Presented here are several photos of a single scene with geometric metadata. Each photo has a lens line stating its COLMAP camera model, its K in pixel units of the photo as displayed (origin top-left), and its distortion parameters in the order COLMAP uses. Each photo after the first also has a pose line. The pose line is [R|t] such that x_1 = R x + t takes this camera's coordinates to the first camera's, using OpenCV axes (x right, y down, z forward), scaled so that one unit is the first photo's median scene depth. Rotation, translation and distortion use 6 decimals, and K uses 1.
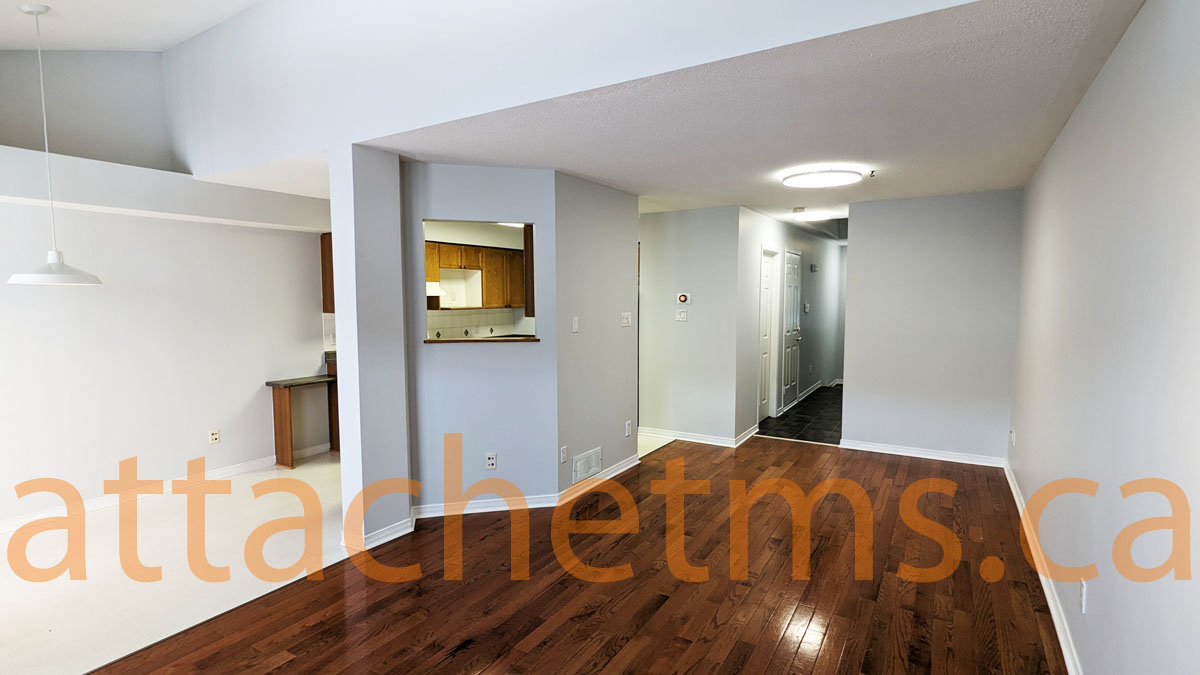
lens RADIAL K [[566.6, 0, 601.3], [0, 566.6, 338.8], [0, 0, 1]] dist [0.000810, -0.000235]
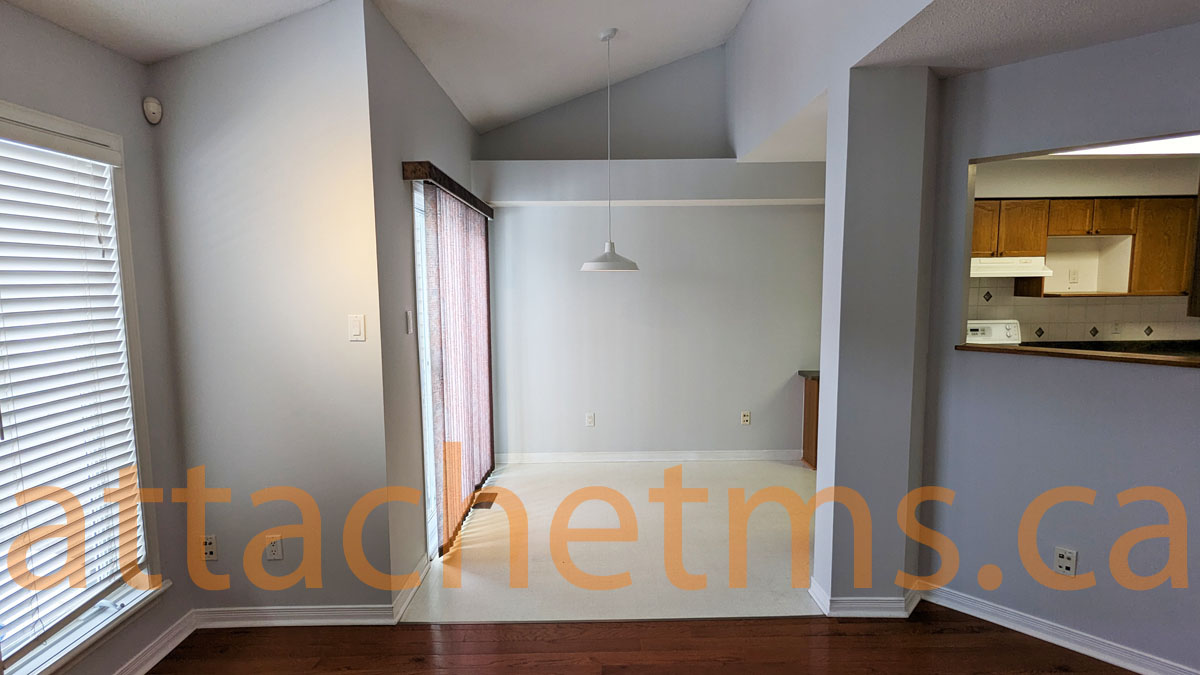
lens RADIAL K [[566.6, 0, 601.3], [0, 566.6, 338.8], [0, 0, 1]] dist [0.000810, -0.000235]
pose [[0.533908, 0.084651, -0.841294, 0.017948], [-0.055749, 0.996335, 0.064871, -0.018834], [0.843702, 0.012266, 0.536671, 0.219646]]
